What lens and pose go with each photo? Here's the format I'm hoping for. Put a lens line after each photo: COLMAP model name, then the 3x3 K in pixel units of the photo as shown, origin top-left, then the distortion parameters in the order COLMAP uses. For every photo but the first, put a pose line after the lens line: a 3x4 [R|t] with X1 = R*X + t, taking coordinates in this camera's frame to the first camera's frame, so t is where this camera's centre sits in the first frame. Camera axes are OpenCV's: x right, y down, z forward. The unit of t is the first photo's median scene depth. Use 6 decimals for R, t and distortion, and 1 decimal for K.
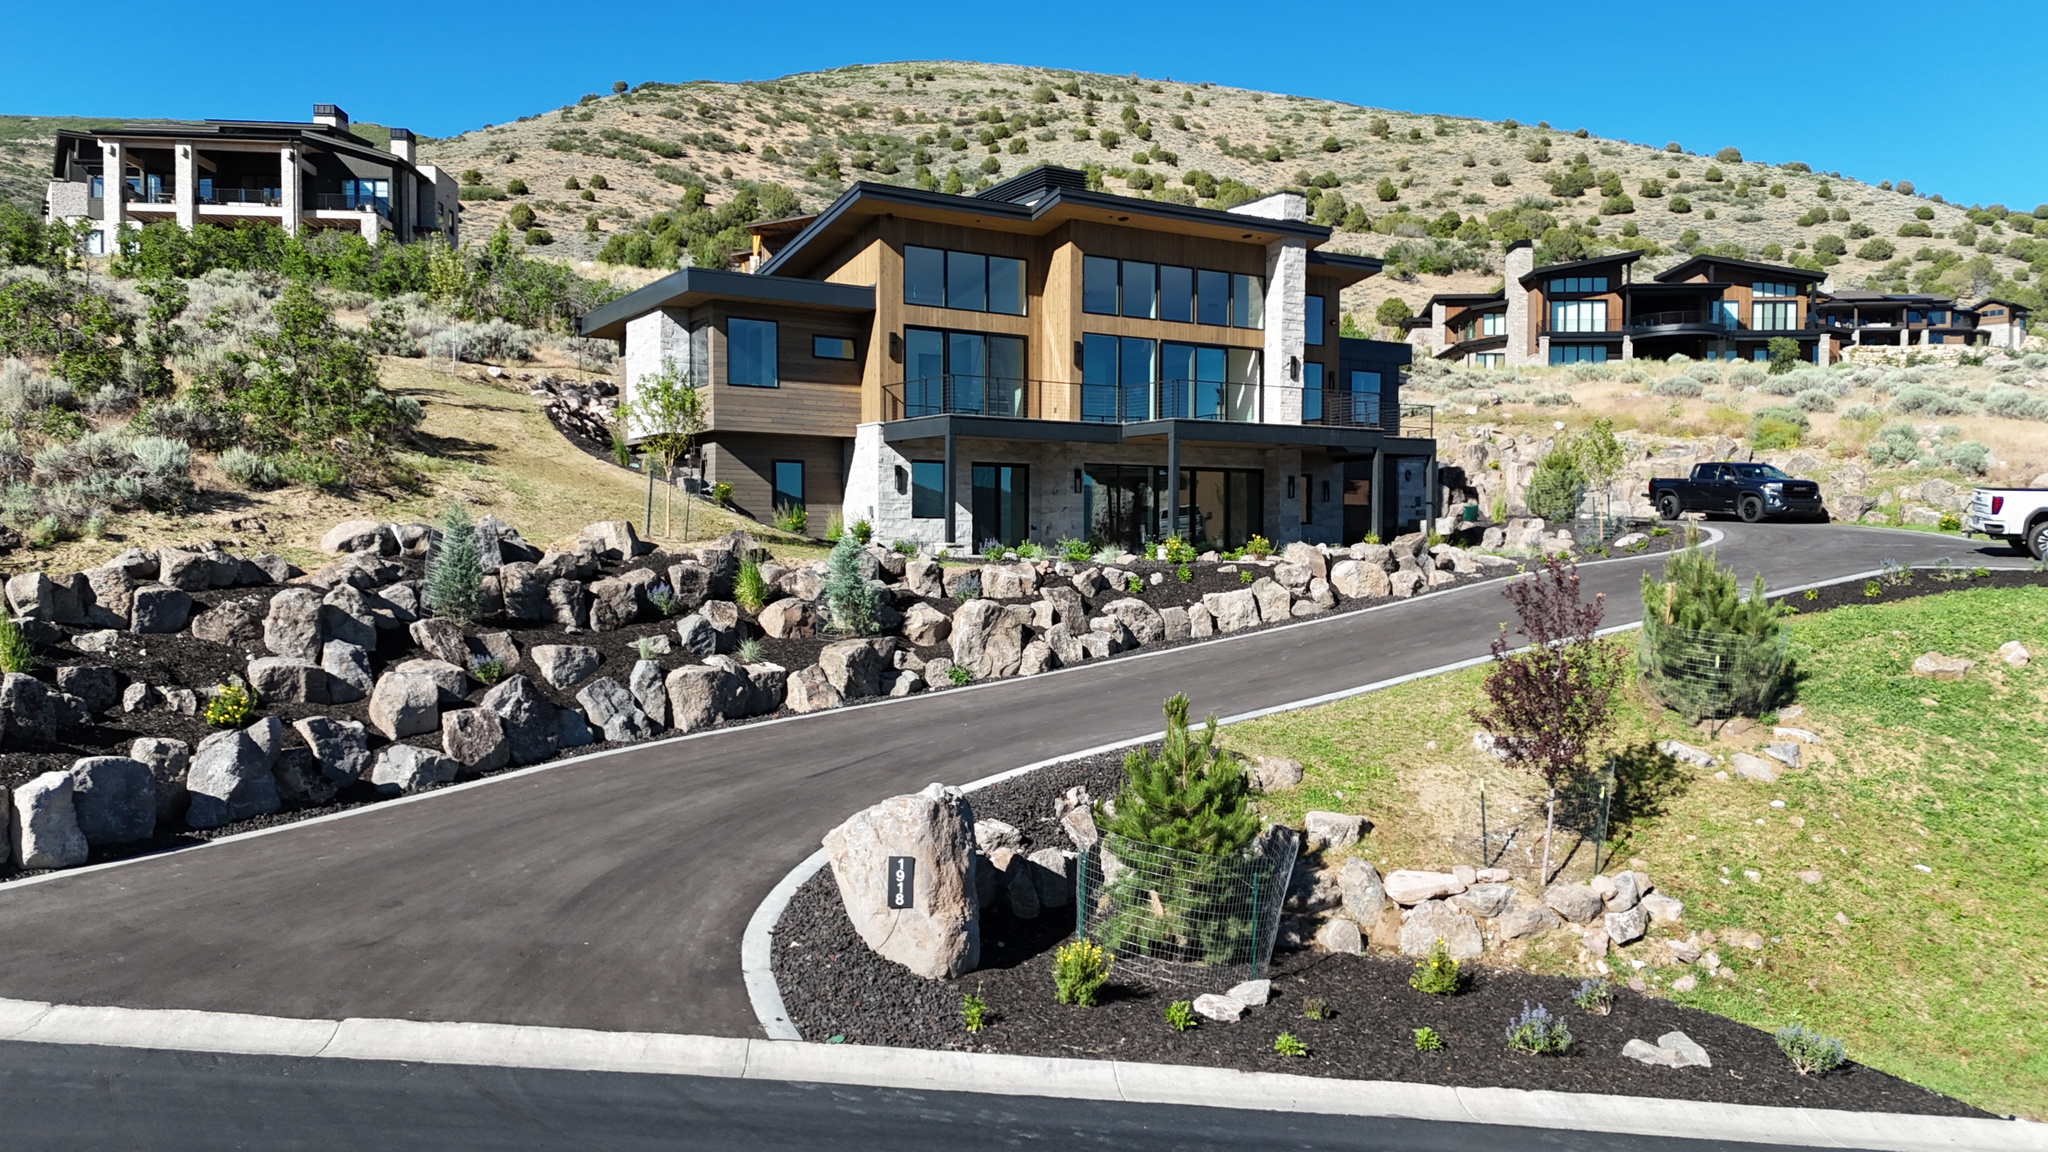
lens RADIAL K [[1505.0, 0, 1026.6], [0, 1505.0, 575.5], [0, 0, 1]] dist [0.088041, -0.084737]
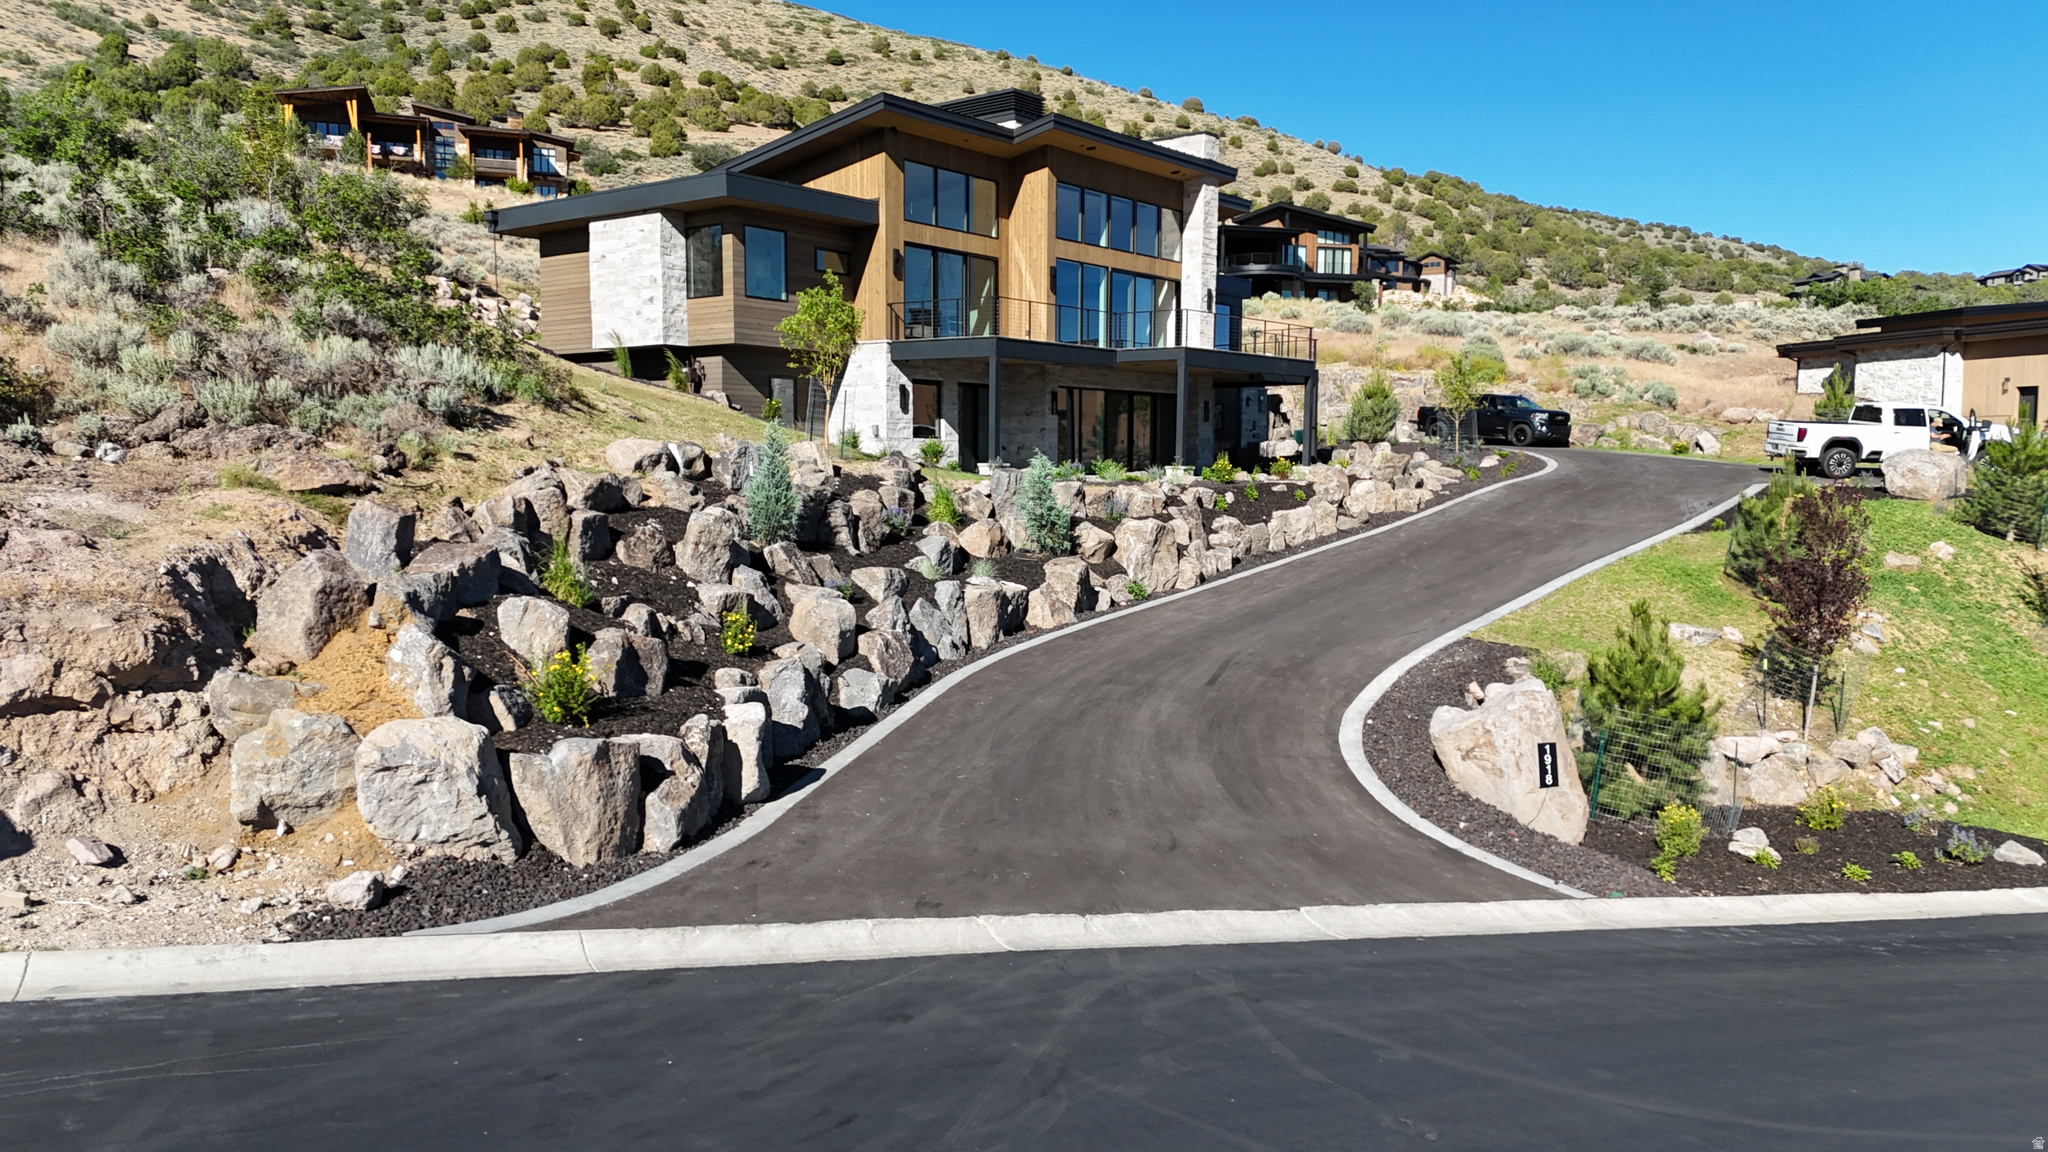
lens RADIAL K [[1507.8, 0, 1029.0], [0, 1507.8, 581.7], [0, 0, 1]] dist [0.064977, -0.047742]
pose [[0.942195, -0.023029, 0.334274, -0.150652], [0.003015, 0.998178, 0.060268, -0.001082], [-0.335053, -0.055776, 0.940547, 0.010145]]
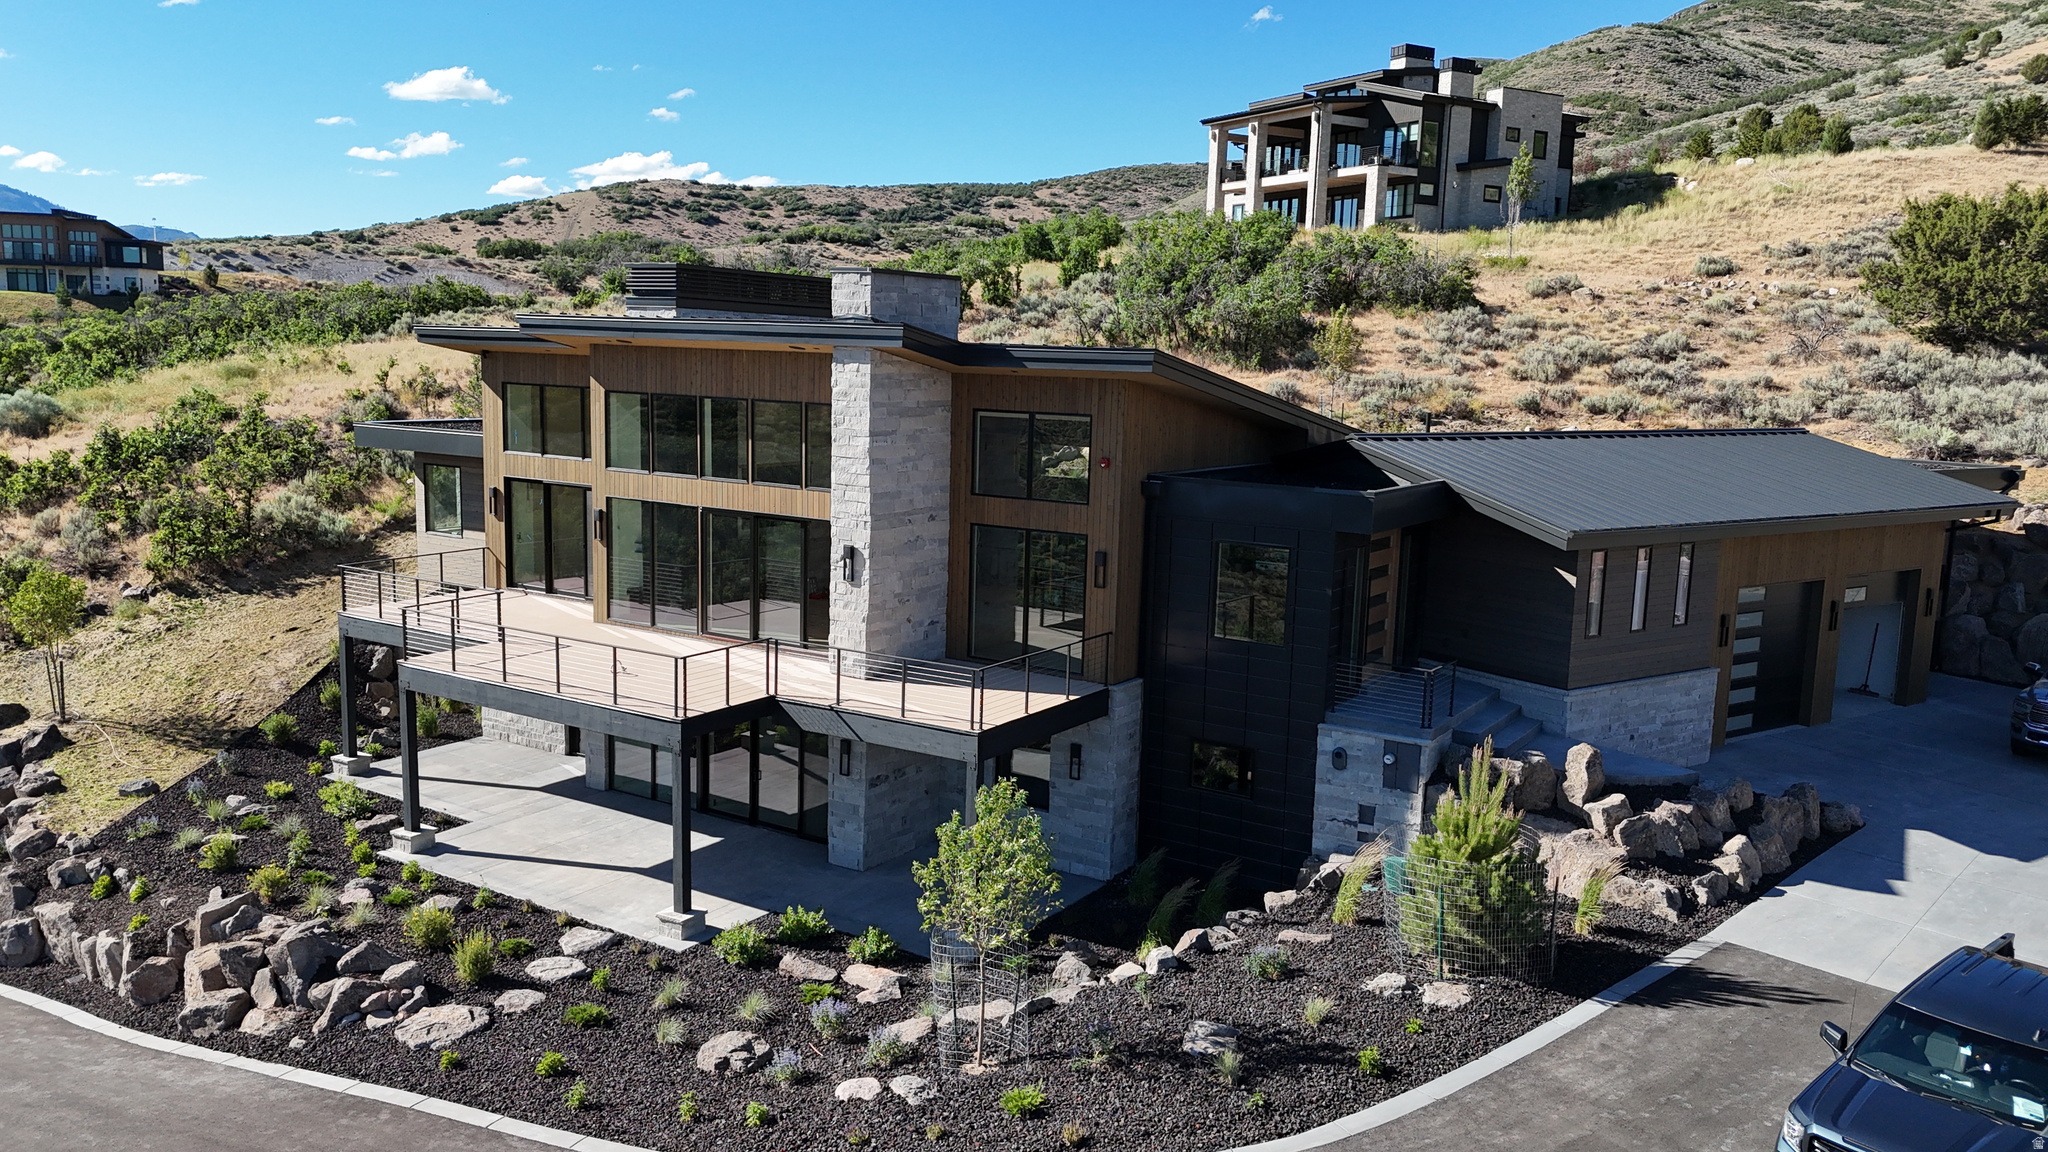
lens RADIAL K [[1505.0, 0, 1026.6], [0, 1505.0, 575.5], [0, 0, 1]] dist [0.088041, -0.084737]
pose [[0.433547, 0.142219, -0.889838, 0.361063], [-0.043454, 0.989618, 0.136995, -0.106441], [0.900083, -0.020727, 0.435226, 0.392967]]
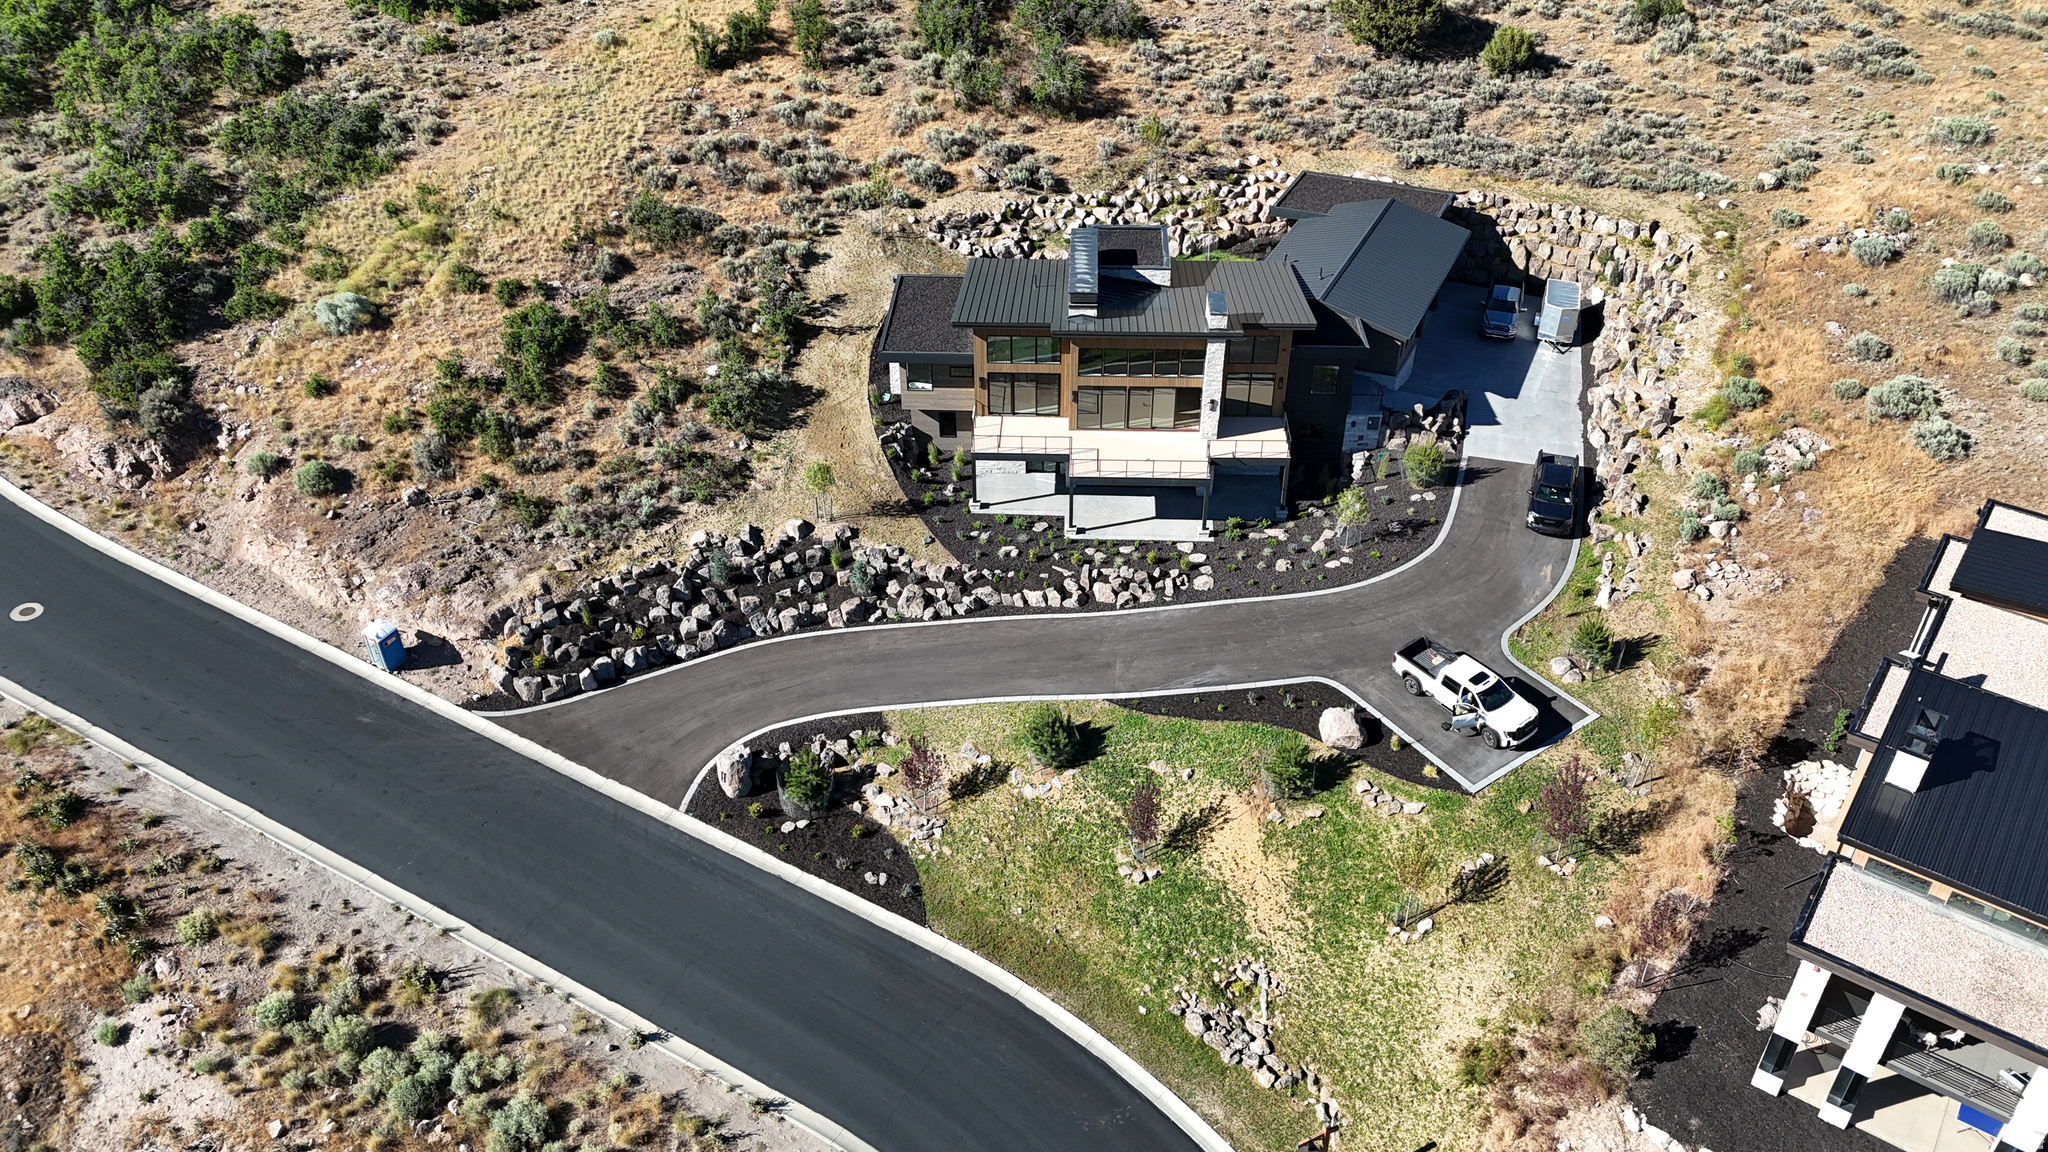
lens RADIAL K [[1507.3, 0, 1024.0], [0, 1507.3, 576.0], [0, 0, 1]] dist [0.156800, -0.341725]
pose [[0.831245, 0.316008, -0.457351, 0.422285], [-0.004876, 0.826826, 0.562436, -0.470957], [0.555884, -0.465293, 0.688836, -0.209885]]
